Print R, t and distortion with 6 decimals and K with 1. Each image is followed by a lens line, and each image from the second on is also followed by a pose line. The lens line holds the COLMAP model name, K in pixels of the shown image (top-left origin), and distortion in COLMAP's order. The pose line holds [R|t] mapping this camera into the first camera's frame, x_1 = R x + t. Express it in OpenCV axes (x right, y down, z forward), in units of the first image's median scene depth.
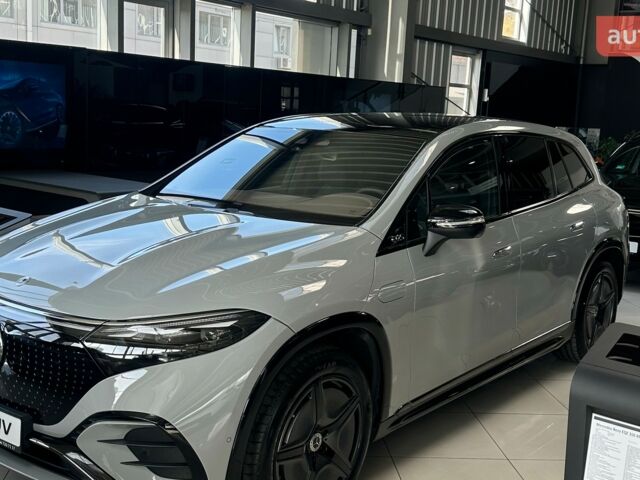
lens RADIAL K [[831.3, 0, 320.0], [0, 831.3, 240.0], [0, 0, 1]] dist [0.150566, 0.007148]
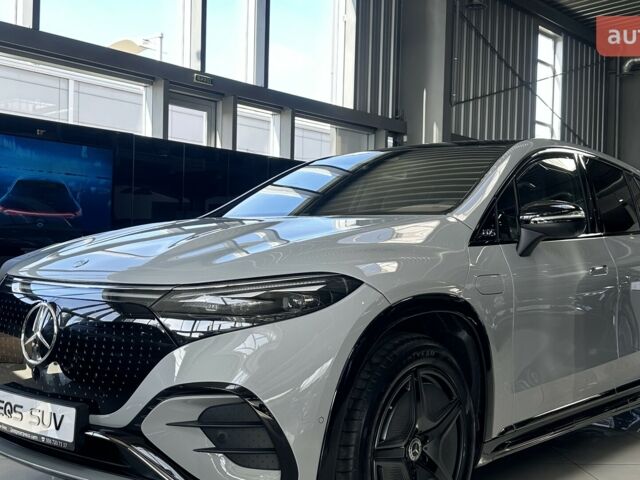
lens RADIAL K [[831.3, 0, 320.0], [0, 831.3, 240.0], [0, 0, 1]] dist [0.150566, 0.007148]
pose [[0.999361, -0.025791, -0.024734, -0.073540], [0.020754, 0.982372, -0.185781, 0.188573], [0.029089, 0.185149, 0.982280, 0.129724]]
